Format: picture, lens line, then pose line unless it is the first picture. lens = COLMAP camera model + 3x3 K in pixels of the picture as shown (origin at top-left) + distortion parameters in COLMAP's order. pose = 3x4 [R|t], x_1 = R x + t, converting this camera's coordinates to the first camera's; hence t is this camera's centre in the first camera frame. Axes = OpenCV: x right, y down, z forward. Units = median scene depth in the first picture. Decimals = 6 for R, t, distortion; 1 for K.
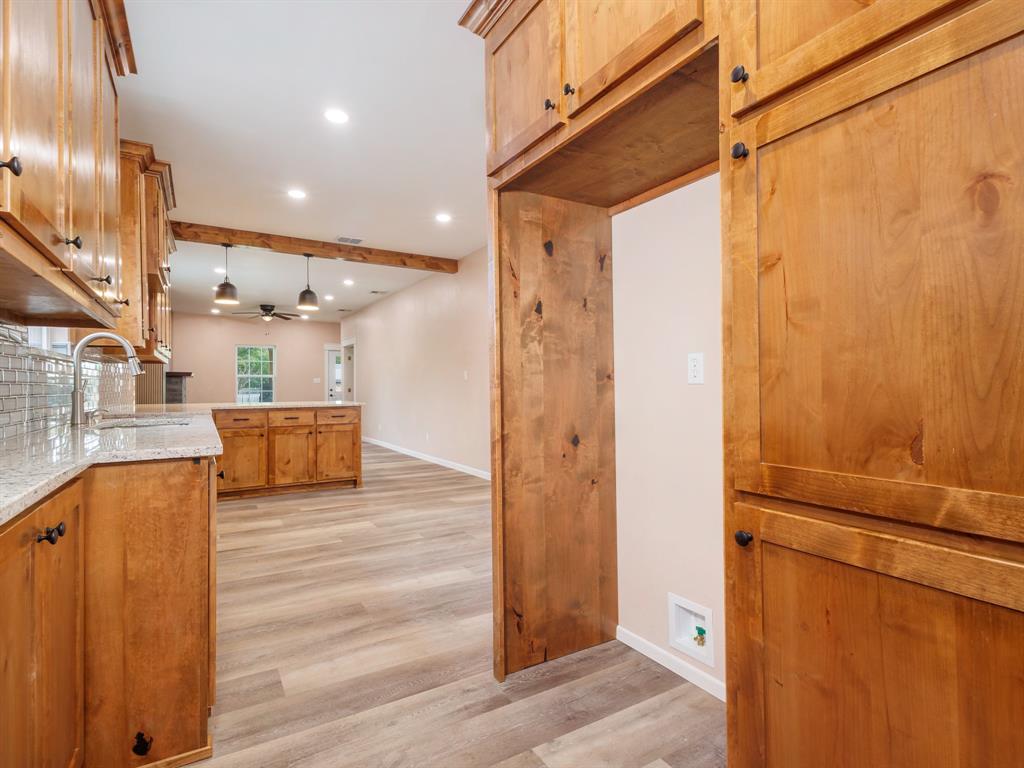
lens RADIAL K [[527.9, 0, 511.1], [0, 527.9, 384.8], [0, 0, 1]] dist [0.005647, 0.000092]
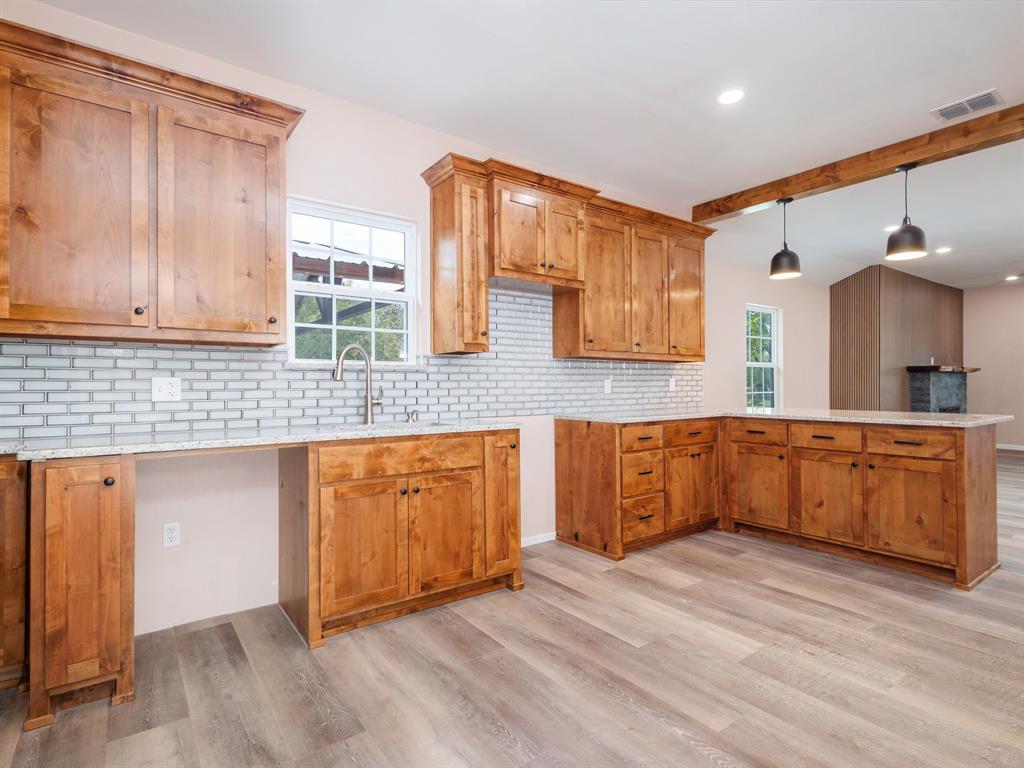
lens RADIAL K [[527.9, 0, 511.5], [0, 527.9, 383.8], [0, 0, 1]] dist [0.005647, 0.000092]
pose [[0.101425, 0.001315, -0.994842, 0.192799], [0.006966, 0.999974, 0.002031, -0.006186], [0.994819, -0.007136, 0.101413, 0.570601]]
